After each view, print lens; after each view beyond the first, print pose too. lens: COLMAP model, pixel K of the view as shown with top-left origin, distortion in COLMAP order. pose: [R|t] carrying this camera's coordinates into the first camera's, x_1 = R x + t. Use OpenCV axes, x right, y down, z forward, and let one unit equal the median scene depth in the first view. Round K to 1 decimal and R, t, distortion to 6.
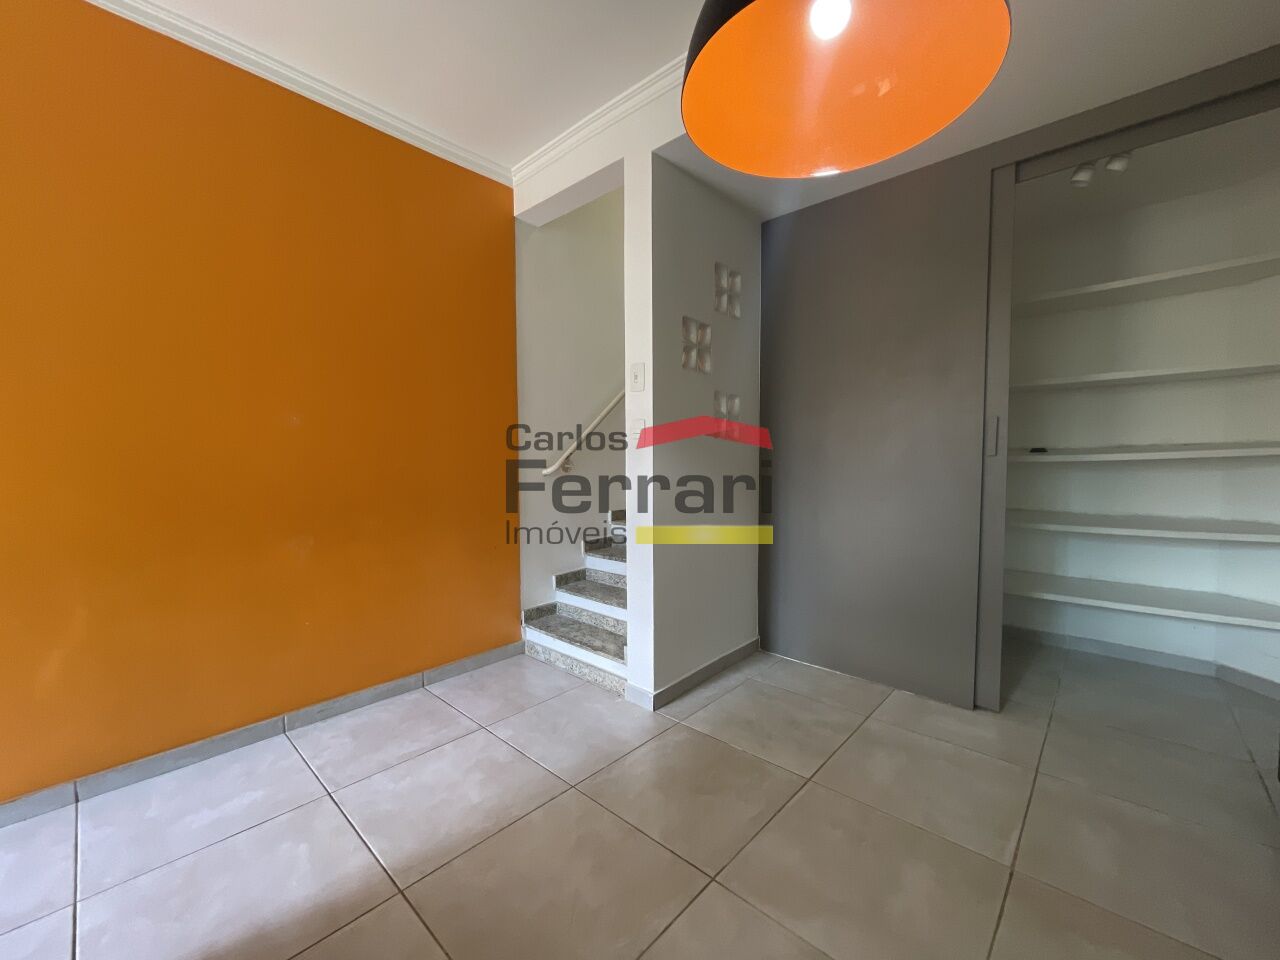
lens RADIAL K [[519.7, 0, 639.7], [0, 519.7, 483.0], [0, 0, 1]] dist [0.000789, 0.000149]
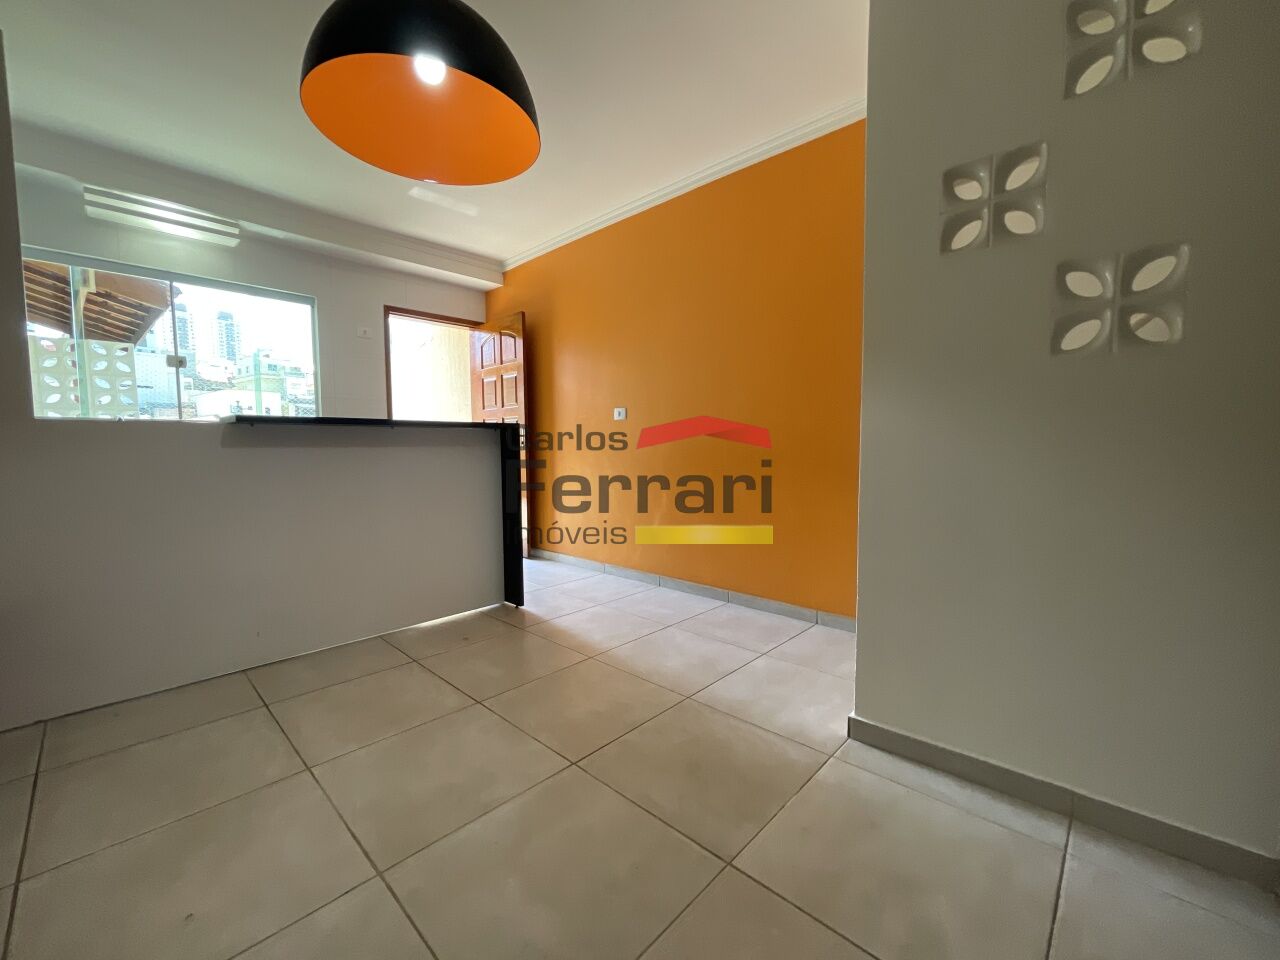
lens RADIAL K [[519.7, 0, 639.8], [0, 519.7, 478.5], [0, 0, 1]] dist [0.000789, 0.000149]
pose [[-0.003603, 0.071235, -0.997453, 0.812415], [-0.047544, 0.996319, 0.071326, 0.020196], [0.998863, 0.047680, -0.000203, 0.718452]]
